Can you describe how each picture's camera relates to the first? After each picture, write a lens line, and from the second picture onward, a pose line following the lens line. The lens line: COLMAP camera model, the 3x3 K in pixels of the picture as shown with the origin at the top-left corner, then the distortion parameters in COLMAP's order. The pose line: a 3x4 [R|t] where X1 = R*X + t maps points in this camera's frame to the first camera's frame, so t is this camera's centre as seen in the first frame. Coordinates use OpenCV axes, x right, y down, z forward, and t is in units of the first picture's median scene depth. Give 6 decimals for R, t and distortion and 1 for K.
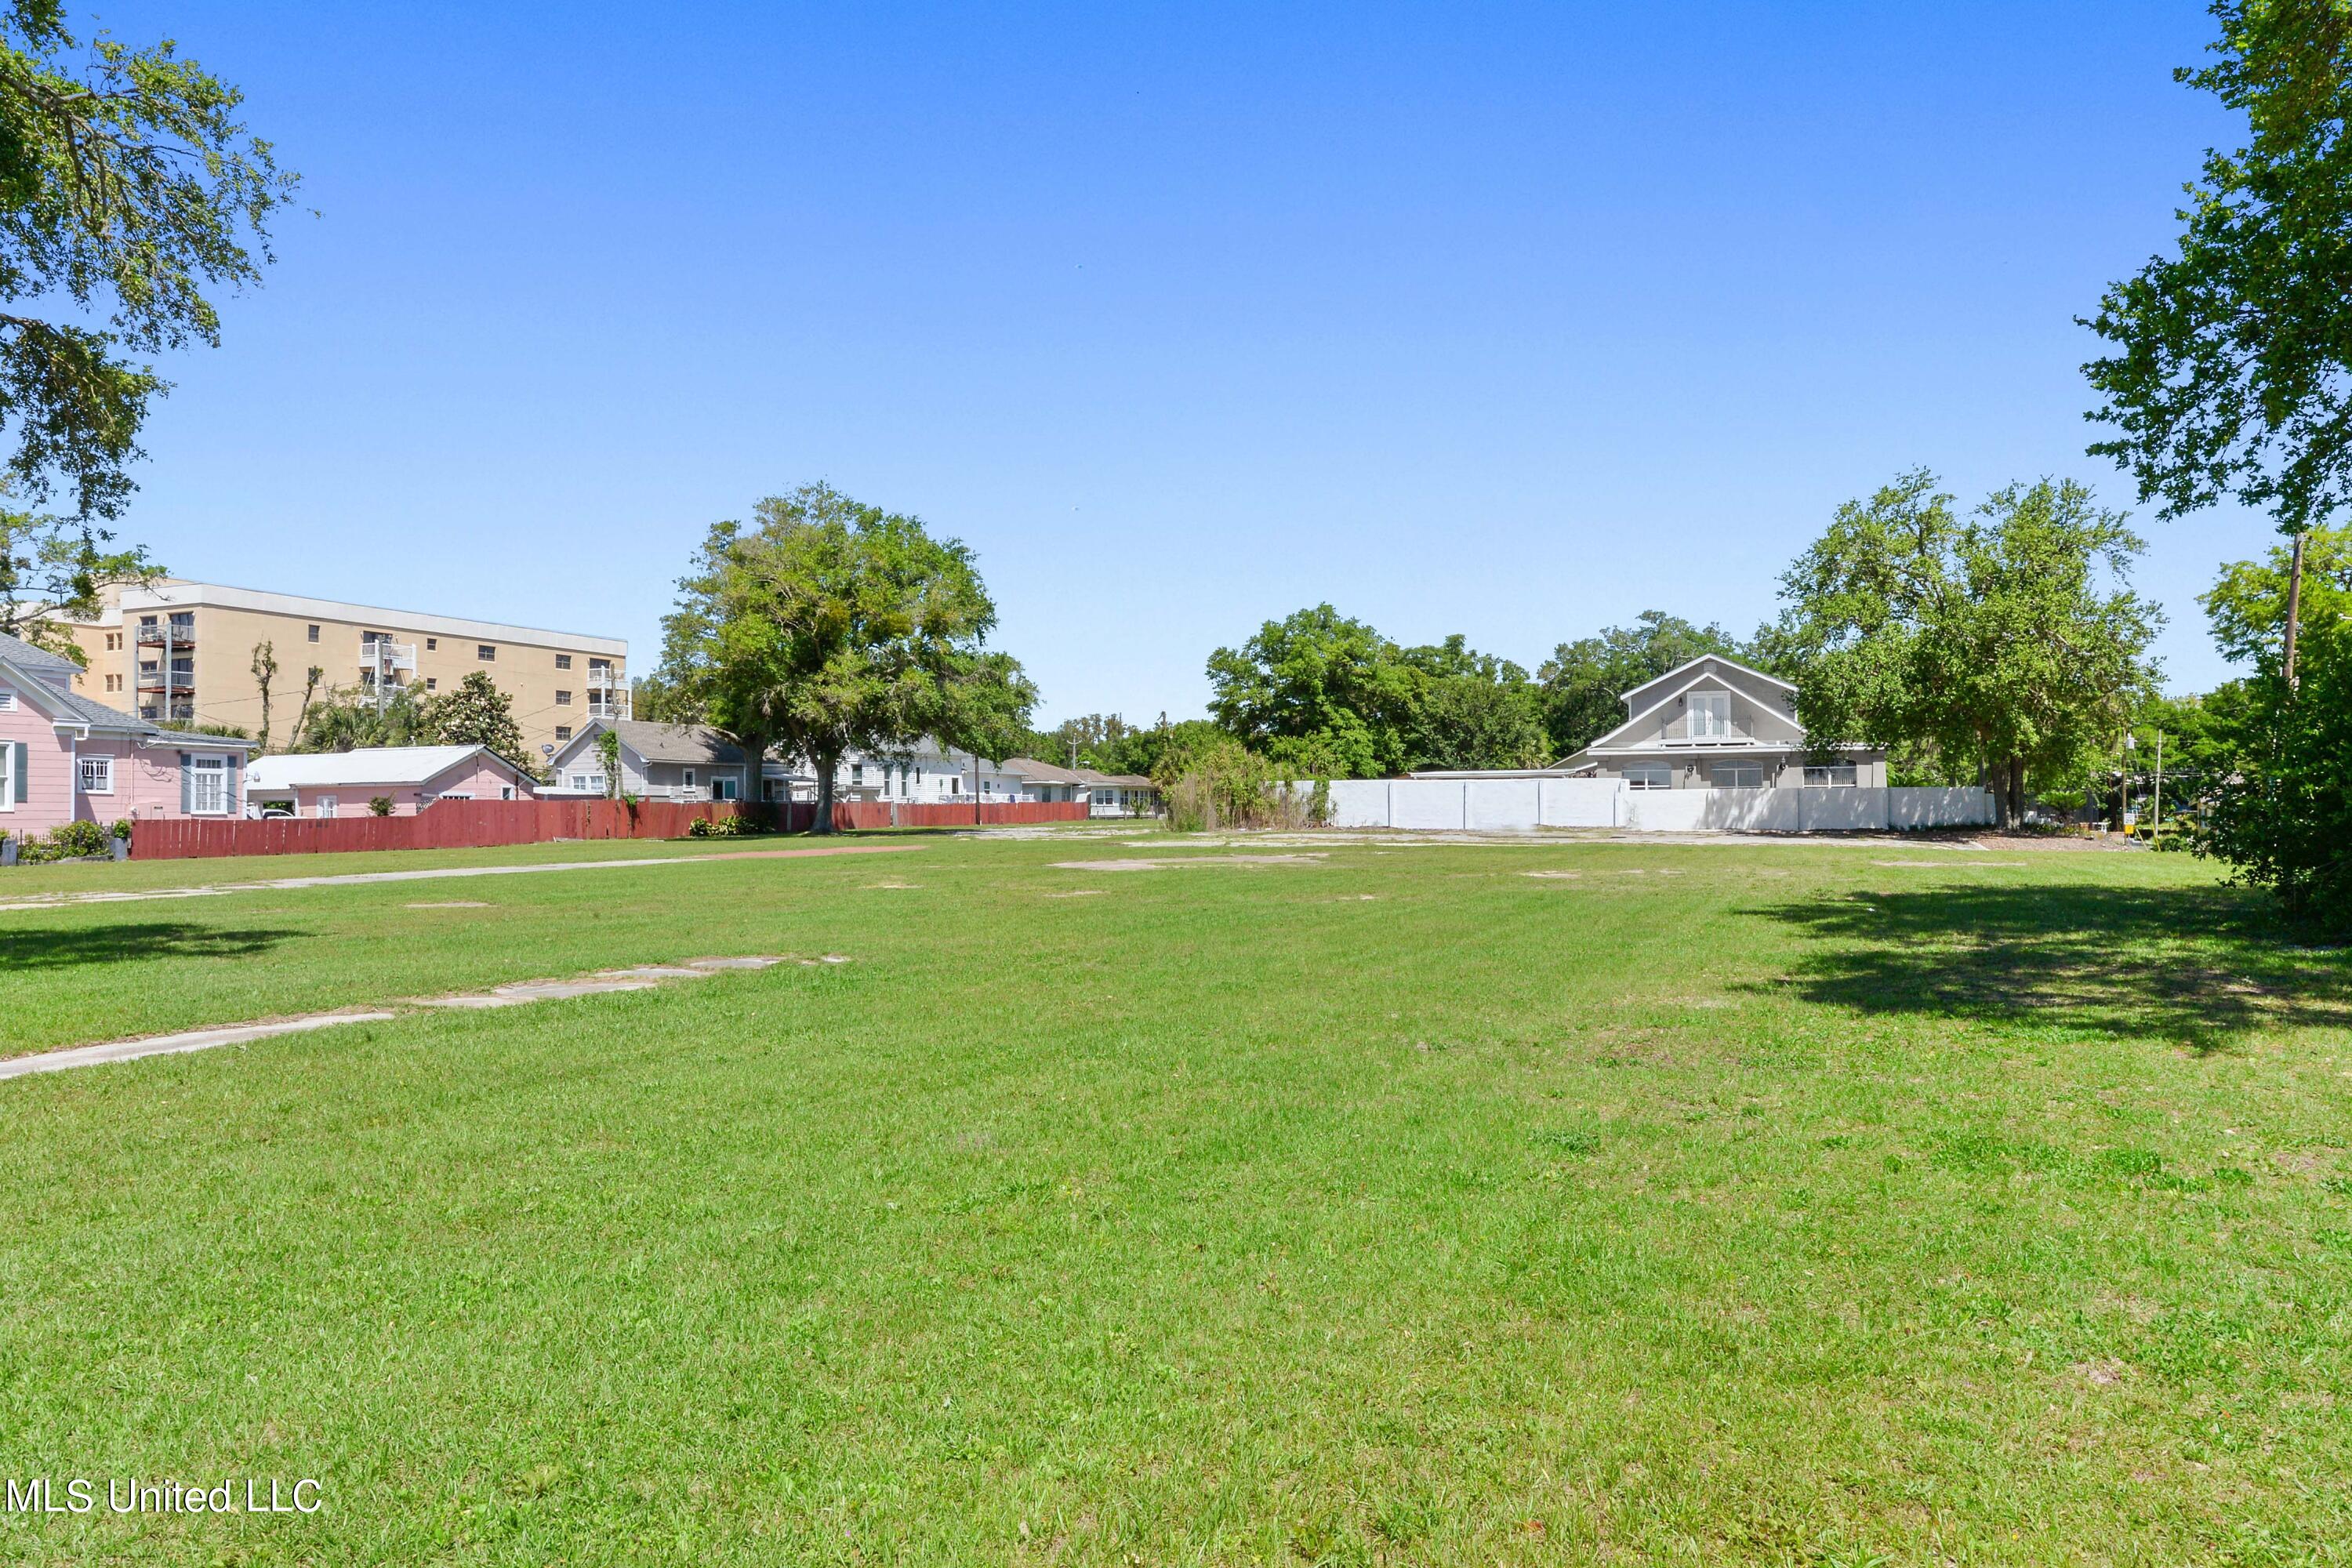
lens RADIAL K [[1625.9, 0, 1170.2], [0, 1625.9, 794.8], [0, 0, 1]] dist [0.006124, 0.001705]
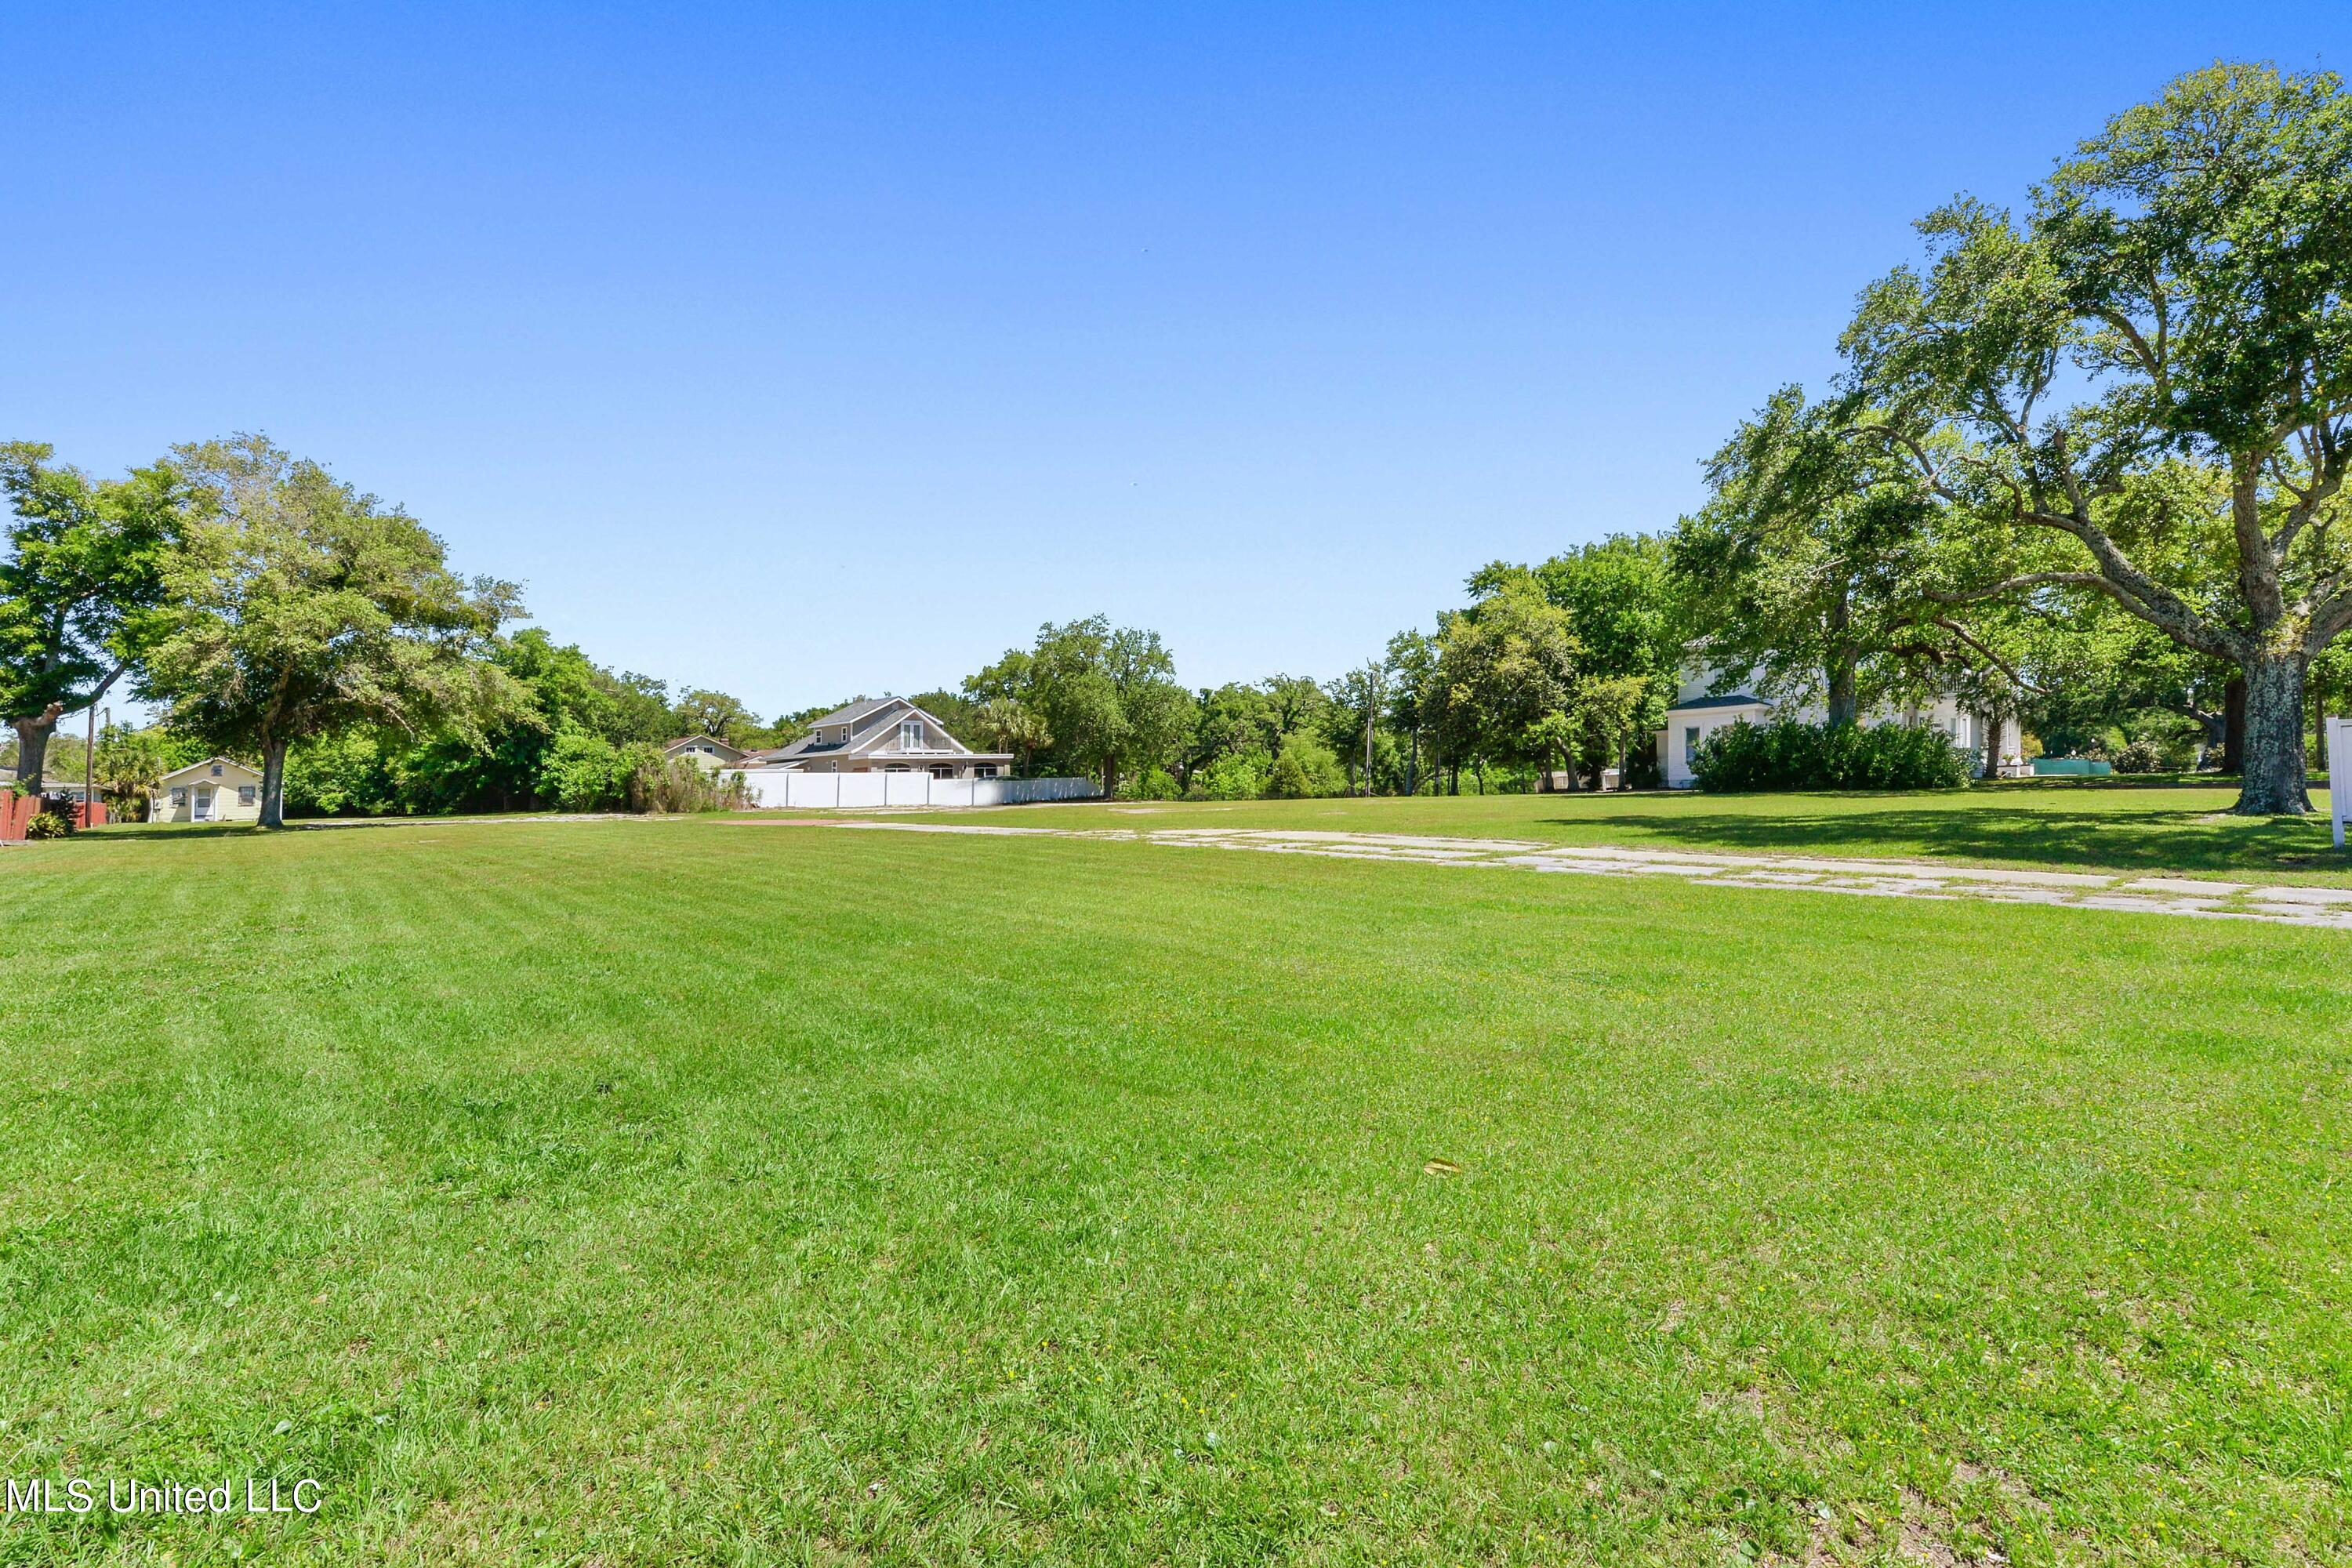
lens RADIAL K [[1125.5, 0, 1176.7], [0, 1125.5, 790.1], [0, 0, 1]] dist [-0.001951, -0.000852]
pose [[0.415171, -0.005871, 0.909724, -0.655161], [0.015447, 0.999881, -0.000597, 0.012296], [-0.909612, 0.014300, 0.415213, 0.324845]]
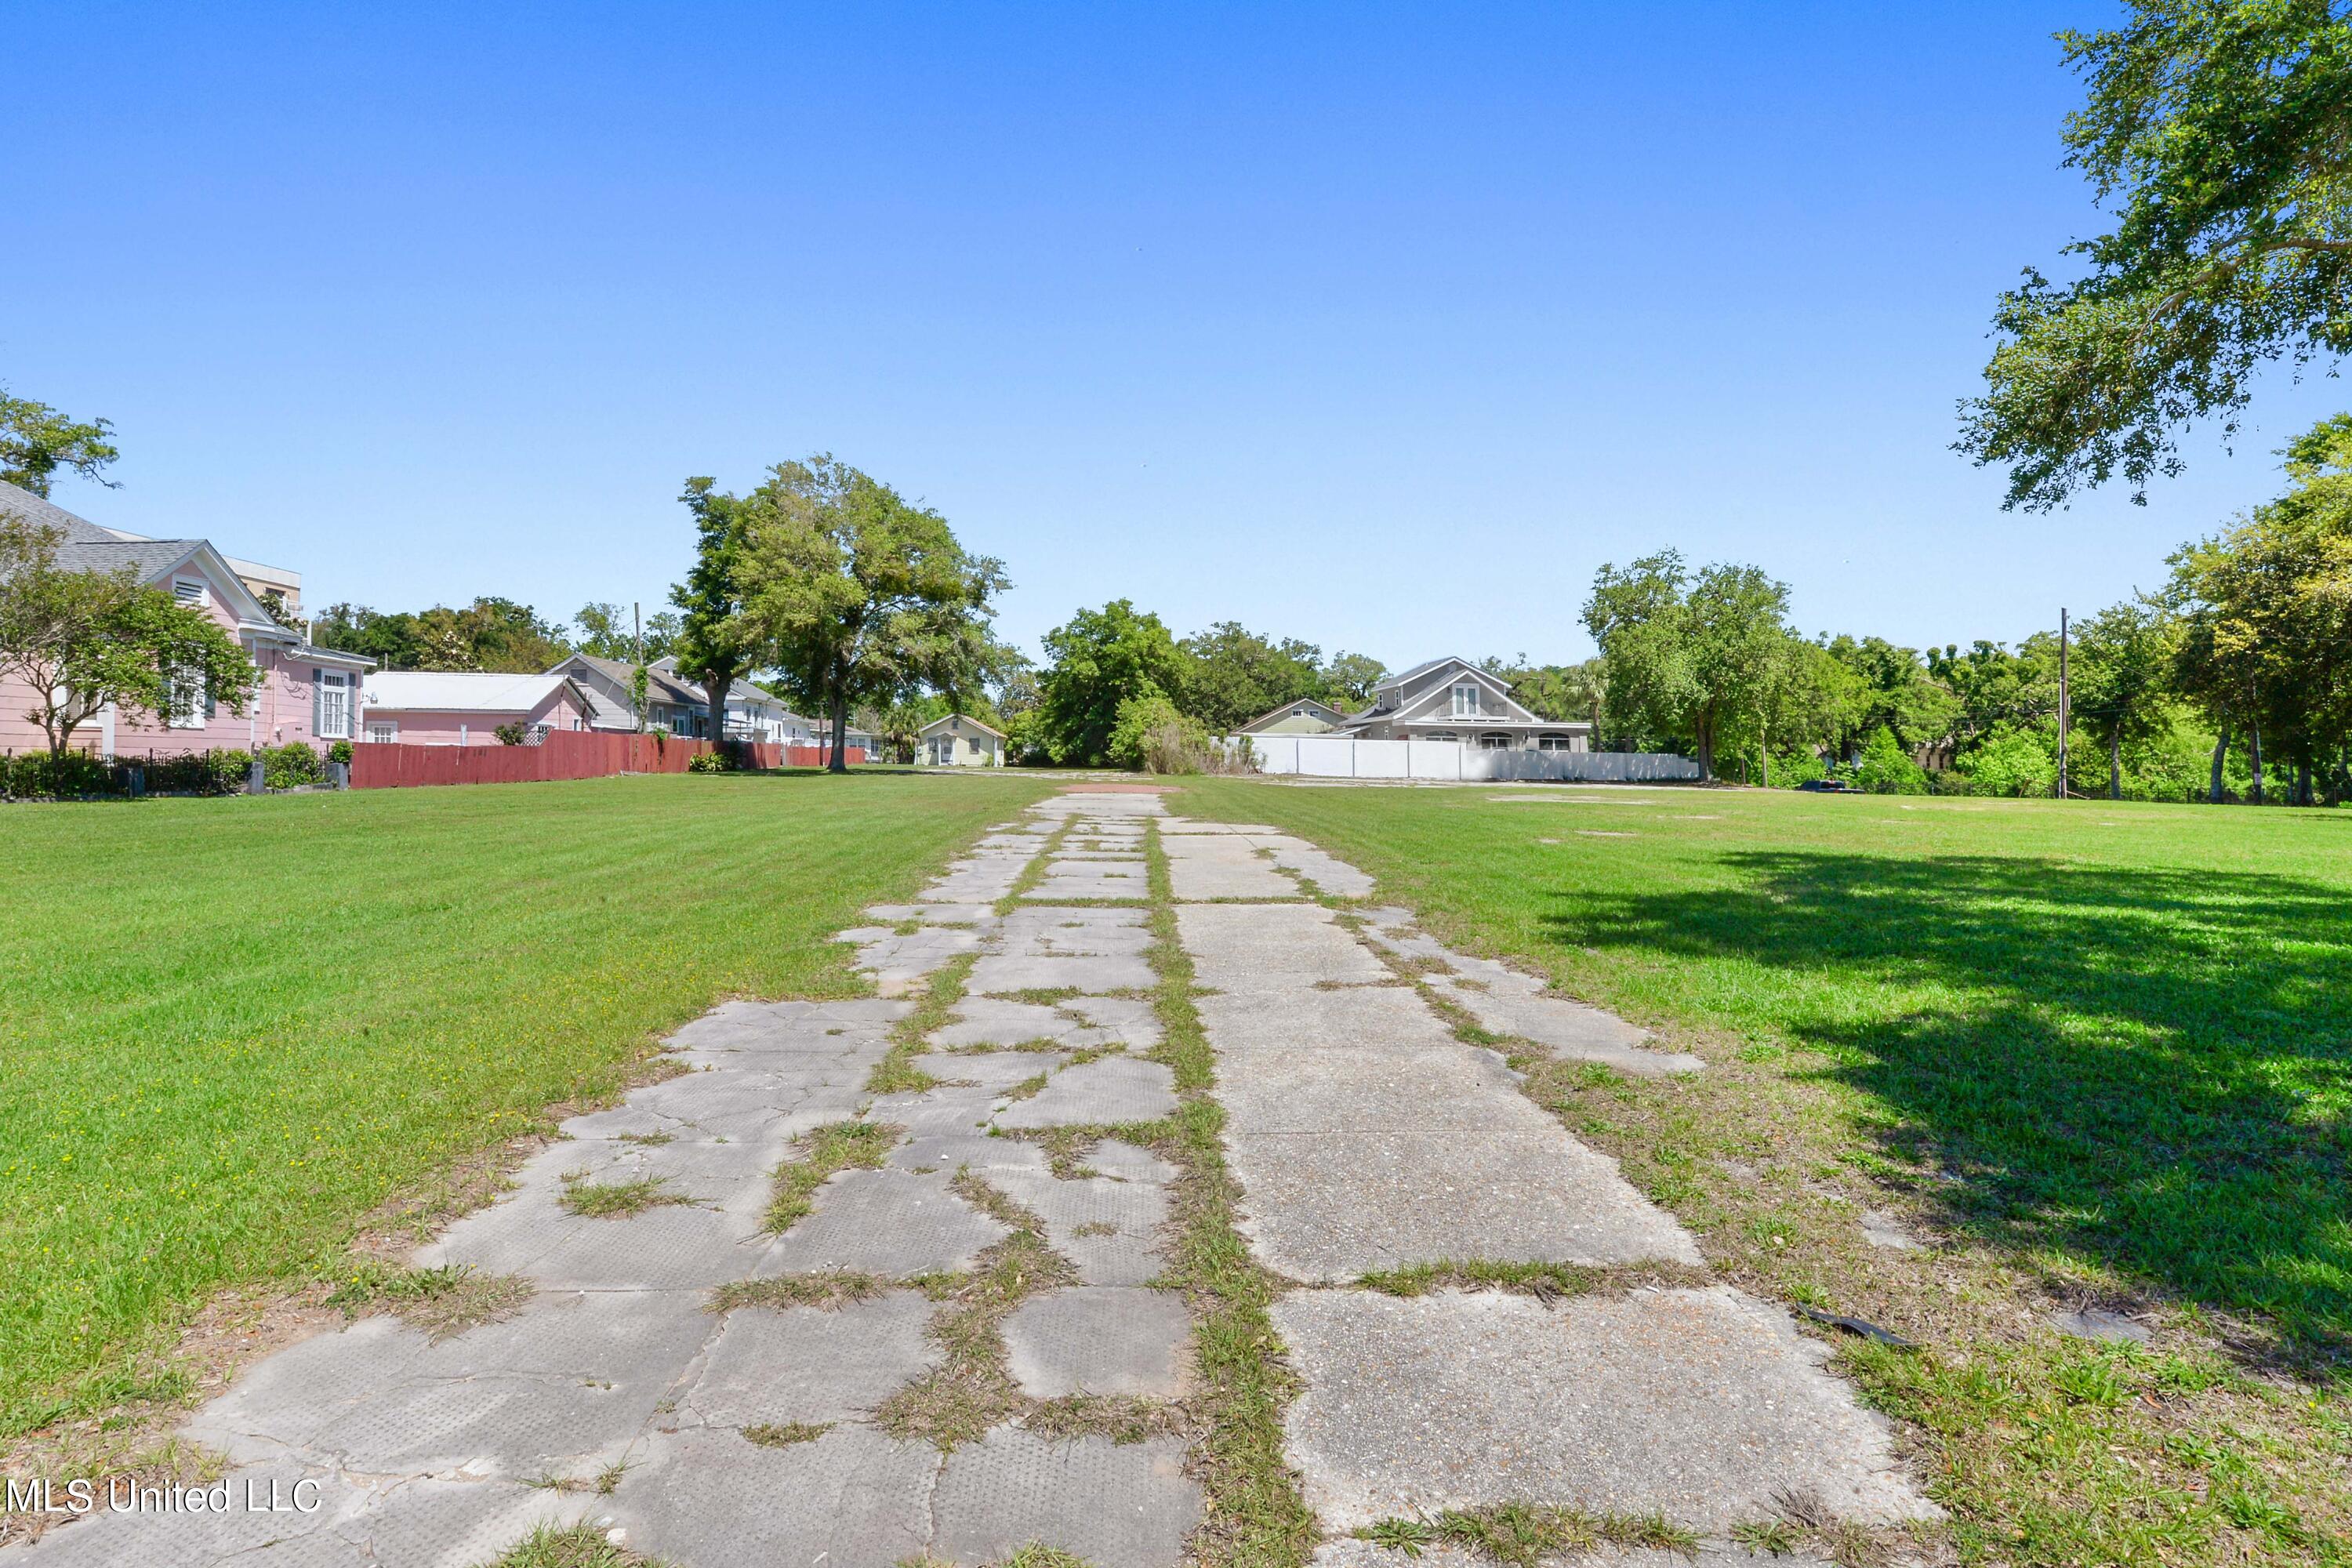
lens RADIAL K [[1211.7, 0, 1183.5], [0, 1211.7, 759.1], [0, 0, 1]] dist [-0.000501, -0.001197]
pose [[0.885528, 0.021947, 0.464068, -0.442645], [-0.025490, 0.999674, 0.001362, 0.009887], [-0.463887, -0.013035, 0.885799, 0.182600]]
